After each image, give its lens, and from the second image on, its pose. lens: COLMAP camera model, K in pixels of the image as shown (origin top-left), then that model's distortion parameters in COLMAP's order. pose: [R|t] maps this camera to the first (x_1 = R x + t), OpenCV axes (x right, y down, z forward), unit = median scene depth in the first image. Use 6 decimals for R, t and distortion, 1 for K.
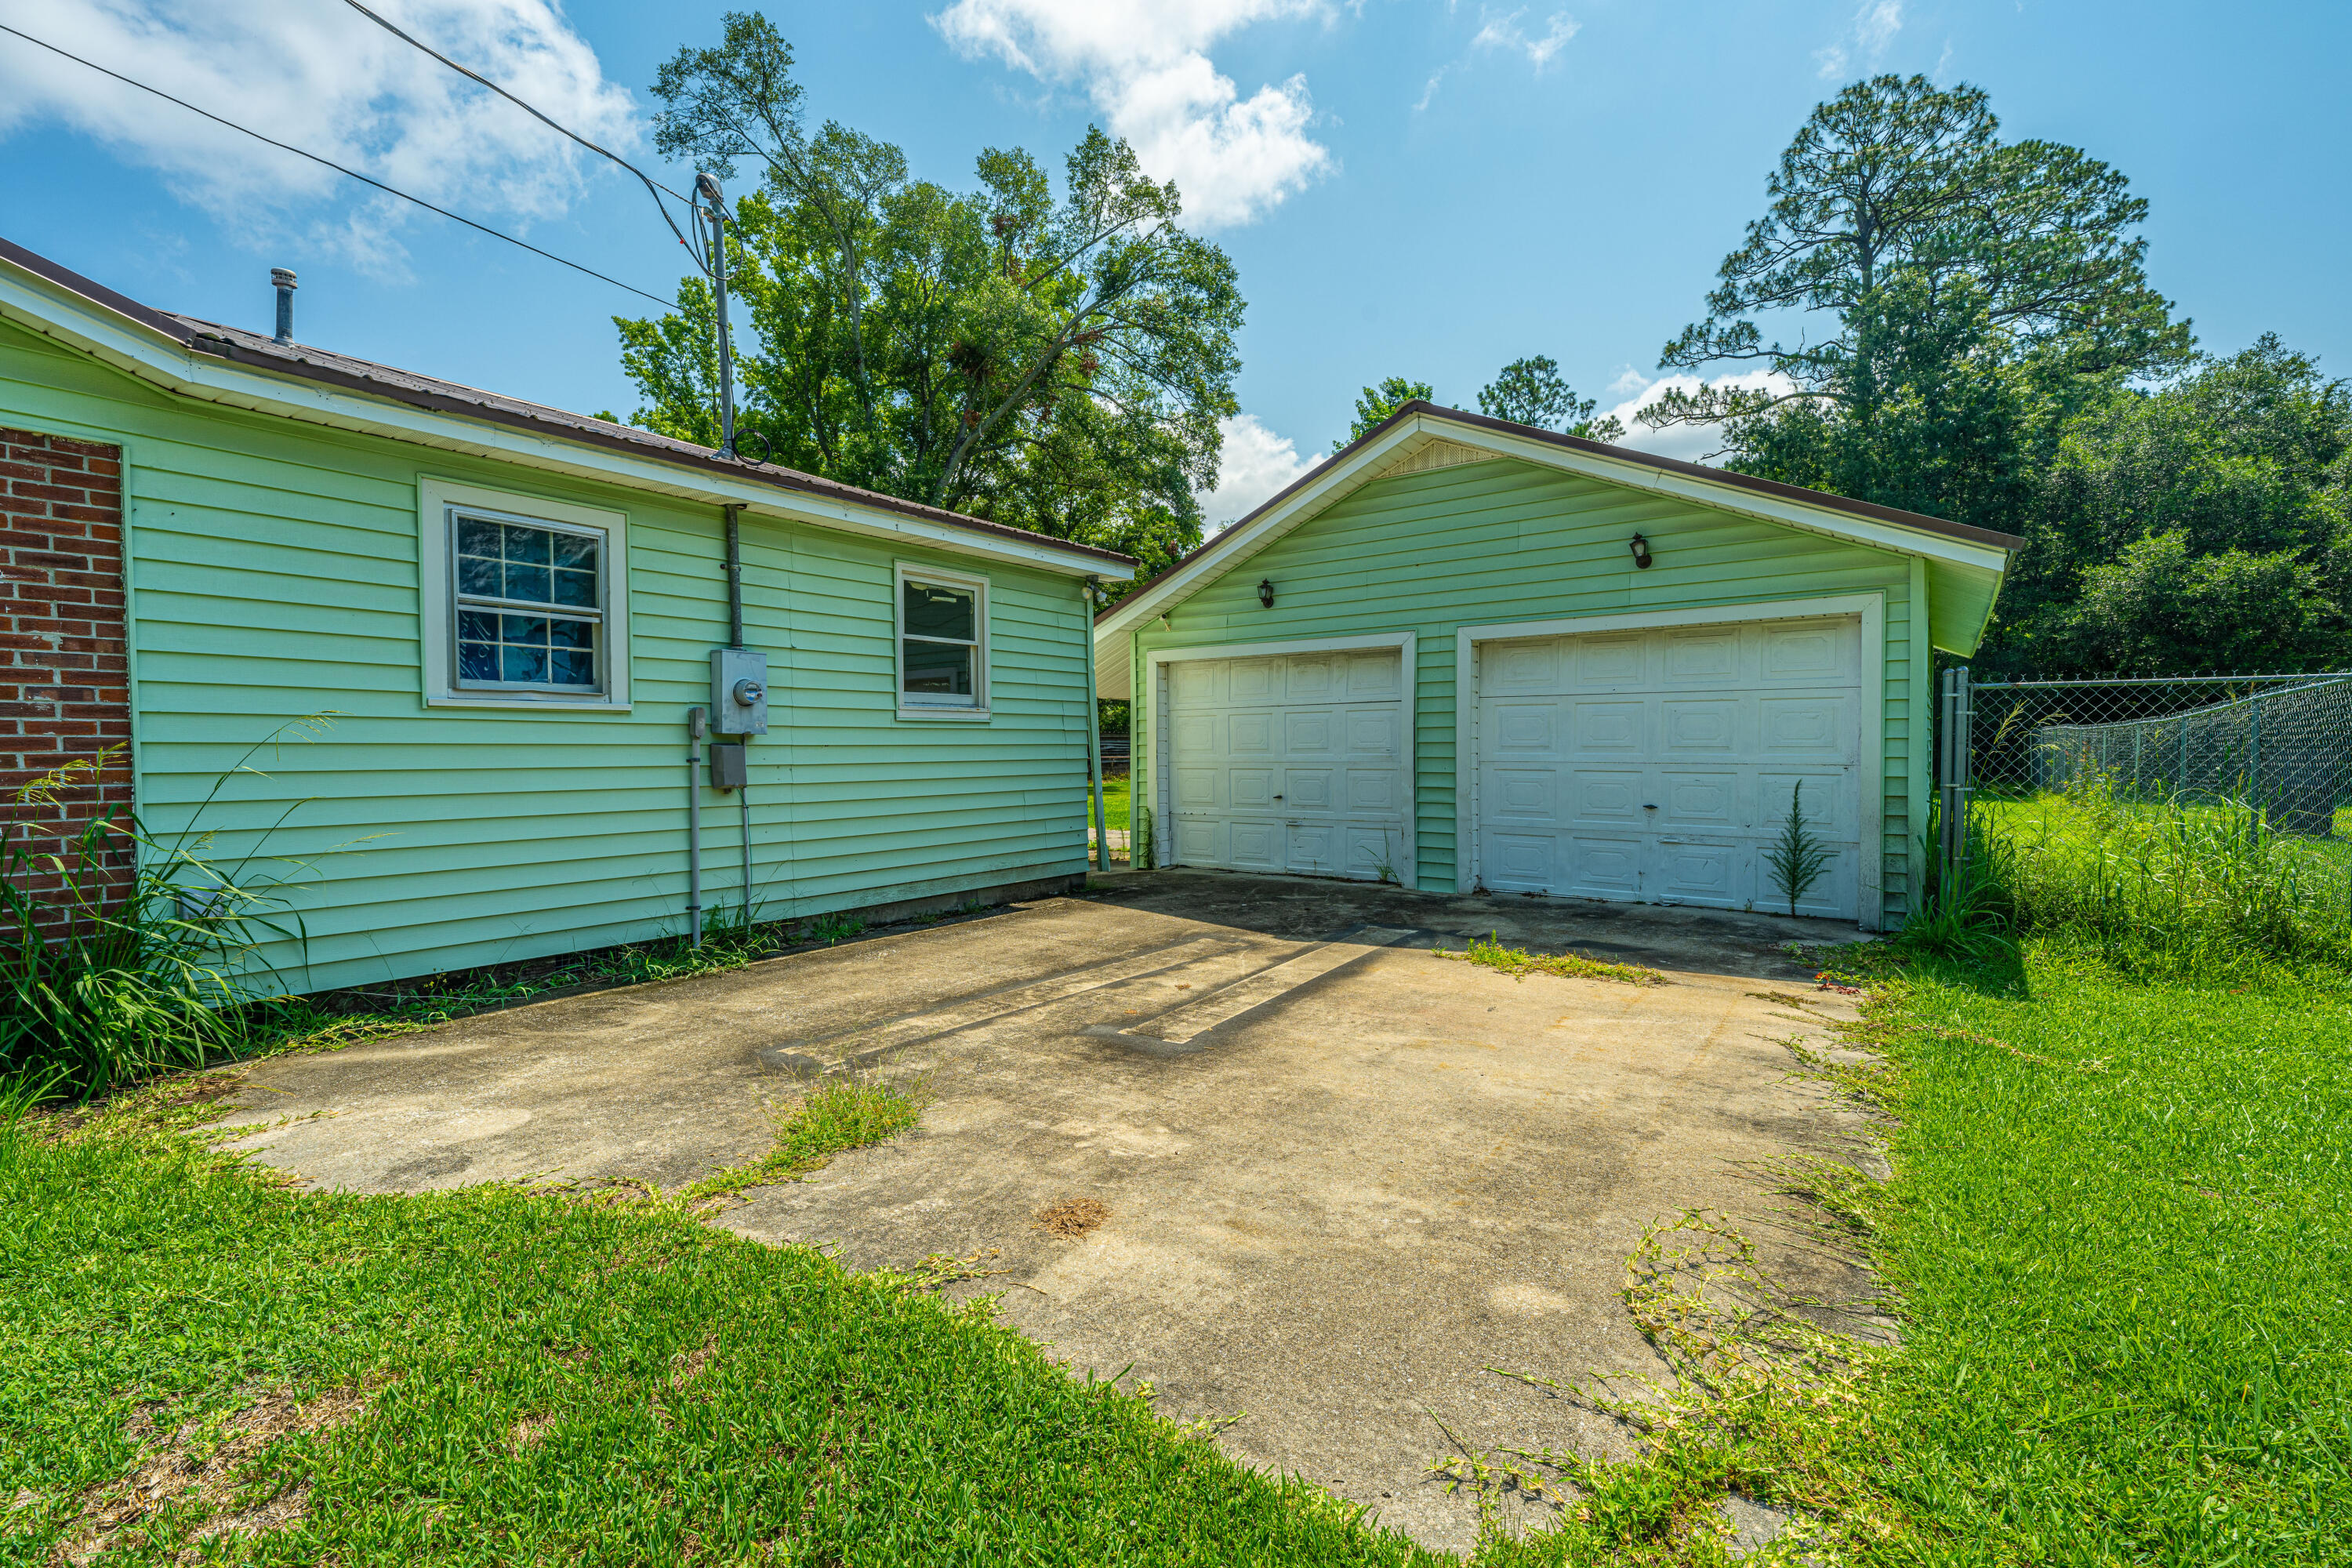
lens RADIAL K [[1021.1, 0, 1192.0], [0, 1021.1, 783.9], [0, 0, 1]] dist [-0.010265, 0.002431]
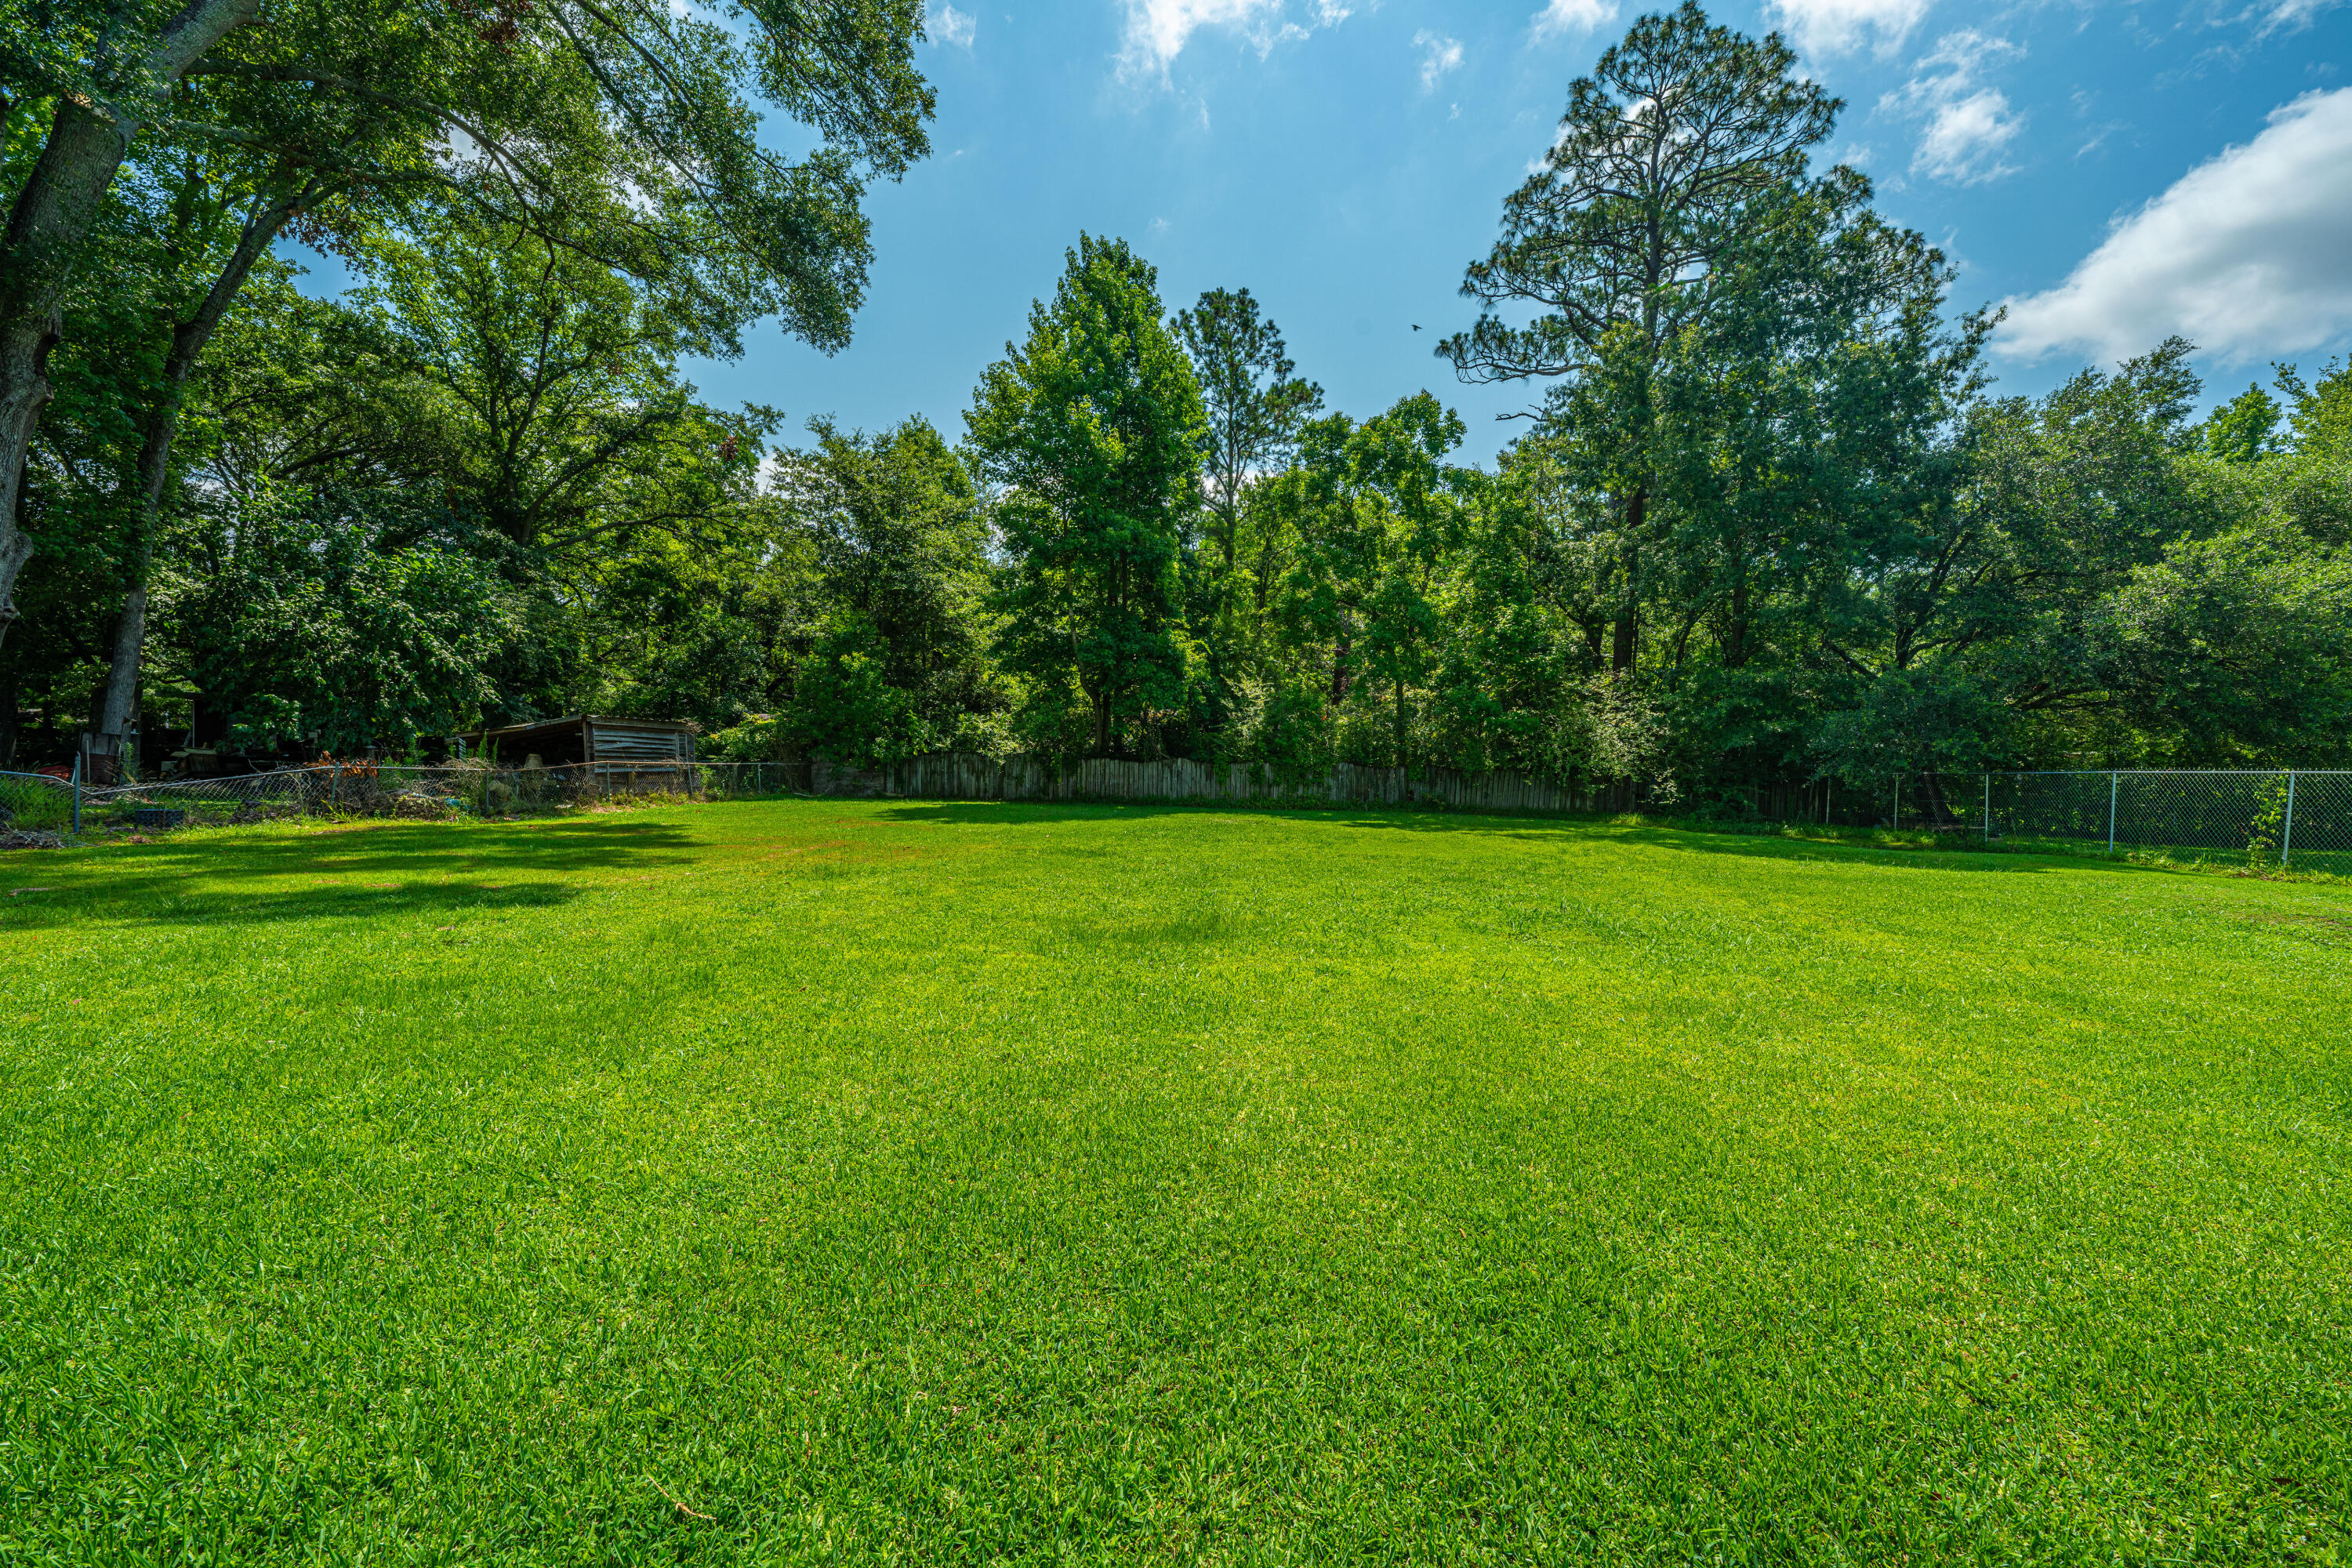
lens RADIAL K [[943.2, 0, 1185.6], [0, 943.2, 788.9], [0, 0, 1]] dist [0.000462, -0.000482]
pose [[0.880735, 0.020506, 0.473165, -0.066647], [-0.019559, 0.999785, -0.006923, -0.016024], [-0.473205, -0.003158, 0.880947, 0.461132]]
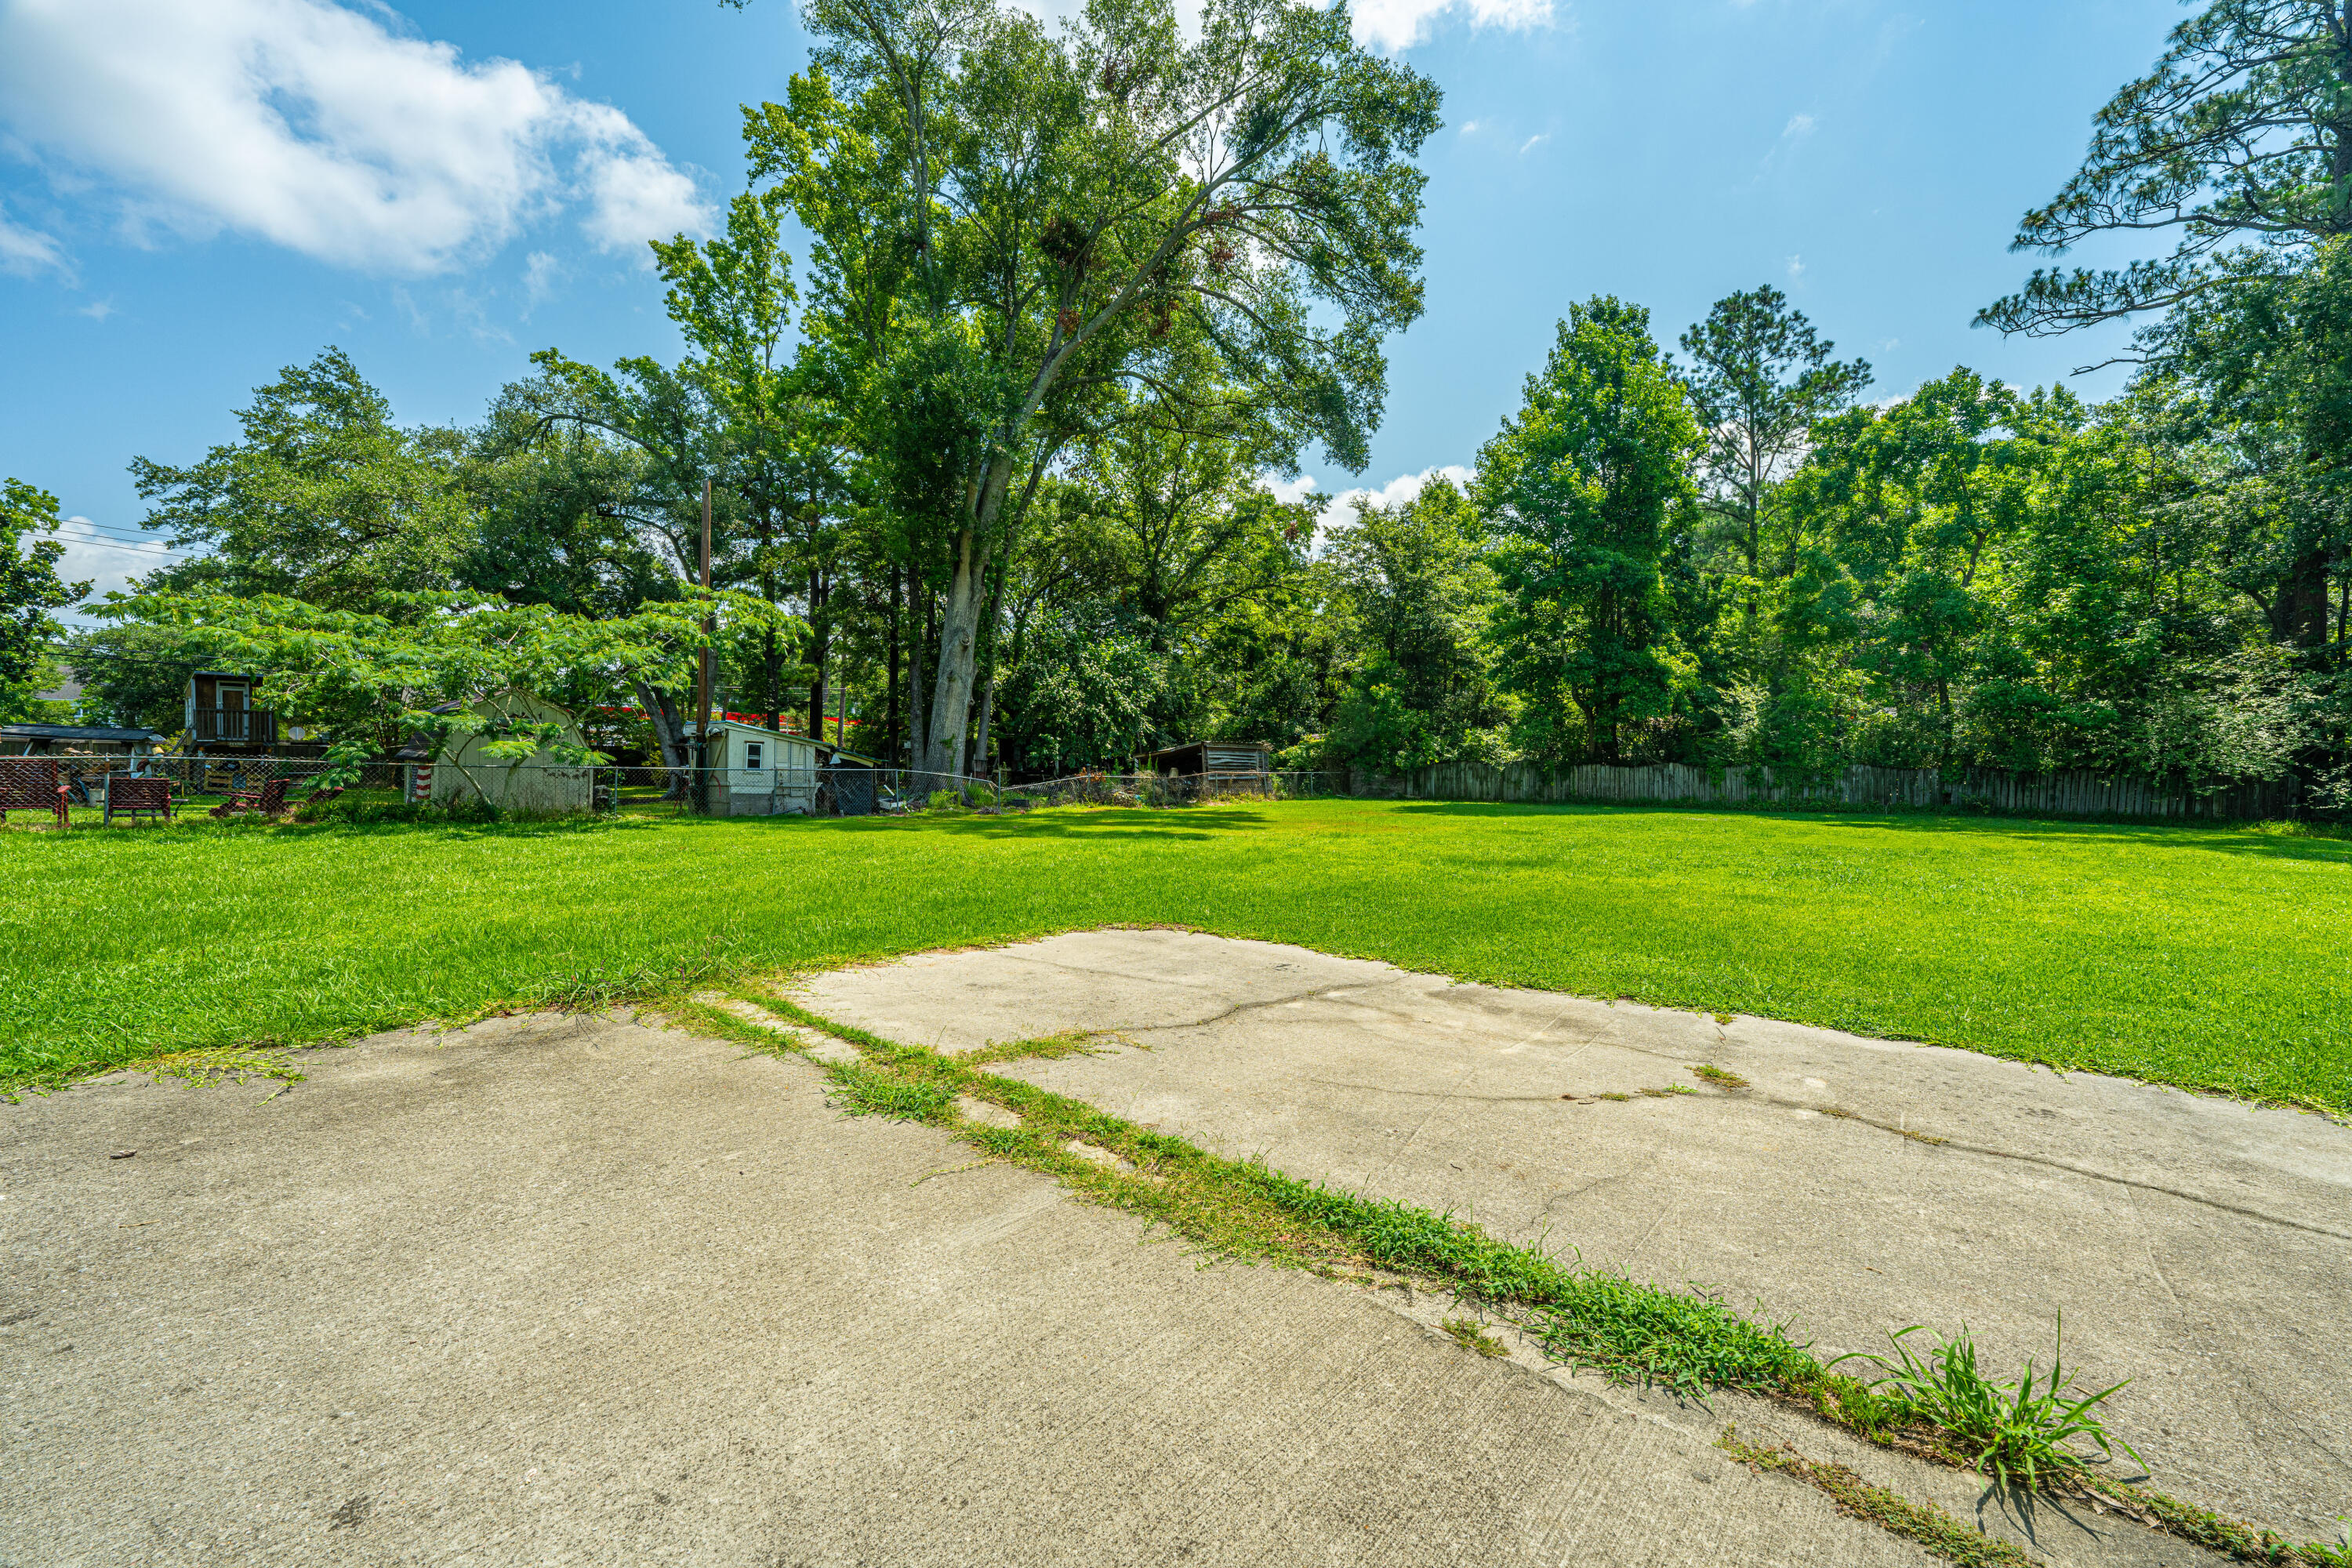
lens RADIAL K [[943.2, 0, 1205.5], [0, 943.2, 774.6], [0, 0, 1]] dist [0.000462, -0.000482]
pose [[0.998214, 0.021005, -0.055932, -0.067019], [-0.022192, 0.999540, -0.020681, -0.010663], [0.055472, 0.021886, 0.998220, 0.311653]]
